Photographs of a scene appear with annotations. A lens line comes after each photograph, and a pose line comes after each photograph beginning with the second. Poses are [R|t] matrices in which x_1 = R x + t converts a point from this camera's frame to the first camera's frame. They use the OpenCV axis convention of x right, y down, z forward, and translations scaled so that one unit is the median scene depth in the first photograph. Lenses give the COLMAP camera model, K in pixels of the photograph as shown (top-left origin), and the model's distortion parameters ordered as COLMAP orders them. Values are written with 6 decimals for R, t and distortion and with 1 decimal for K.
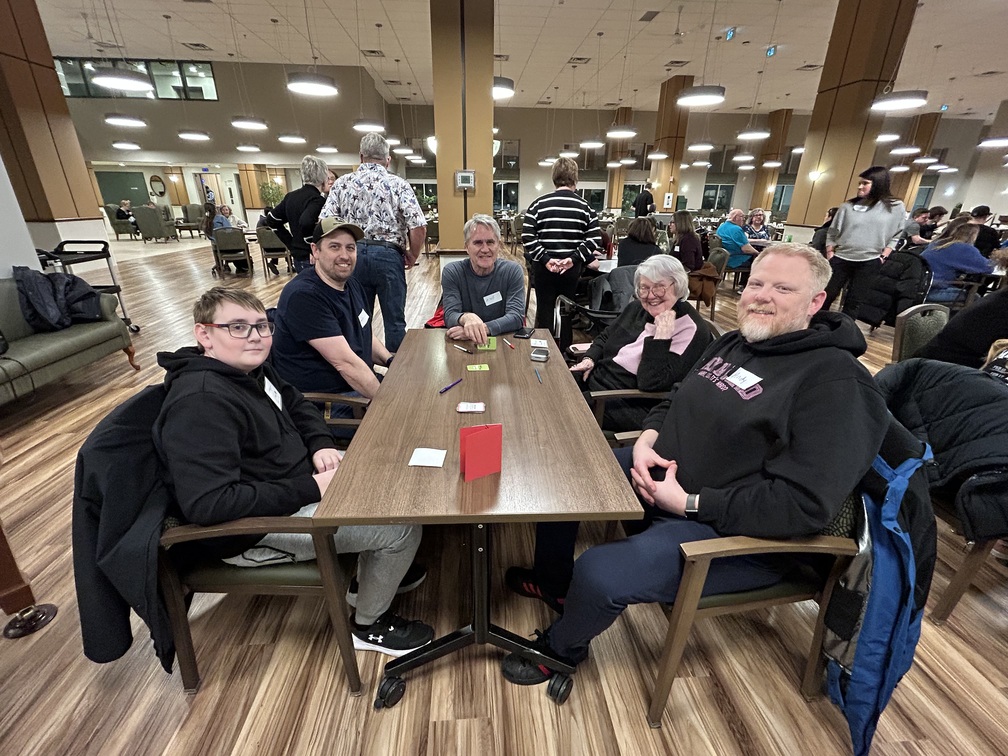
lens RADIAL K [[440.3, 0, 500.2], [0, 440.3, 379.4], [0, 0, 1]] dist [-0.010064, -0.000454]
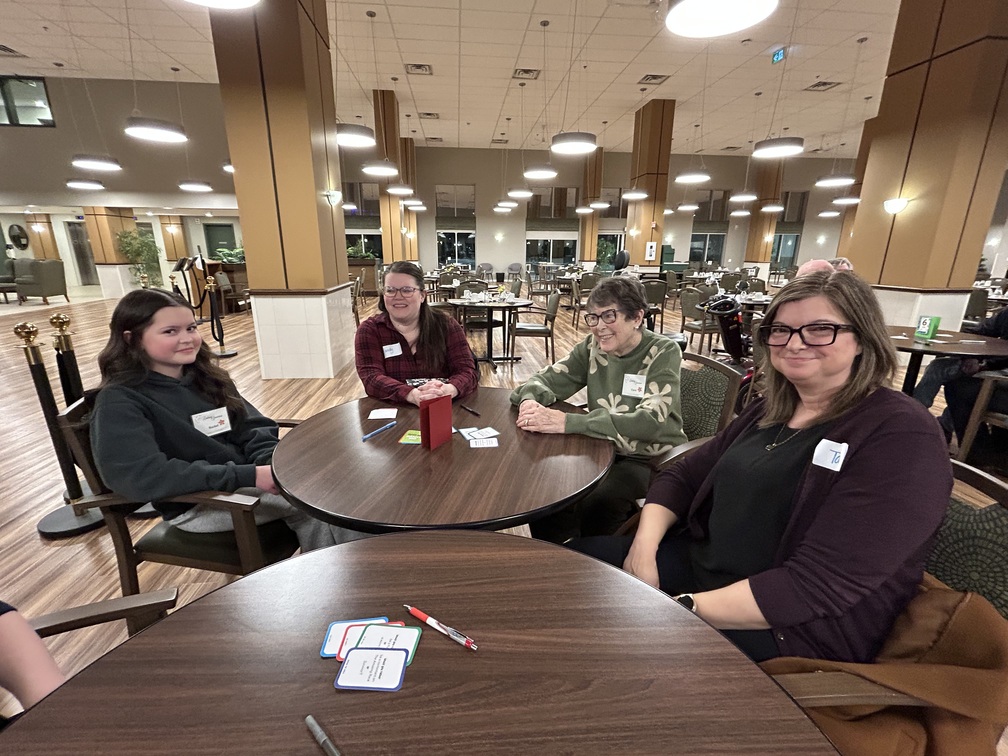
lens RADIAL K [[440.3, 0, 498.5], [0, 440.3, 378.7], [0, 0, 1]] dist [-0.010064, -0.000454]
pose [[0.999753, -0.010287, 0.019688, 0.081074], [0.012407, 0.993762, -0.110831, -0.084891], [-0.018425, 0.111048, 0.993644, 0.218960]]
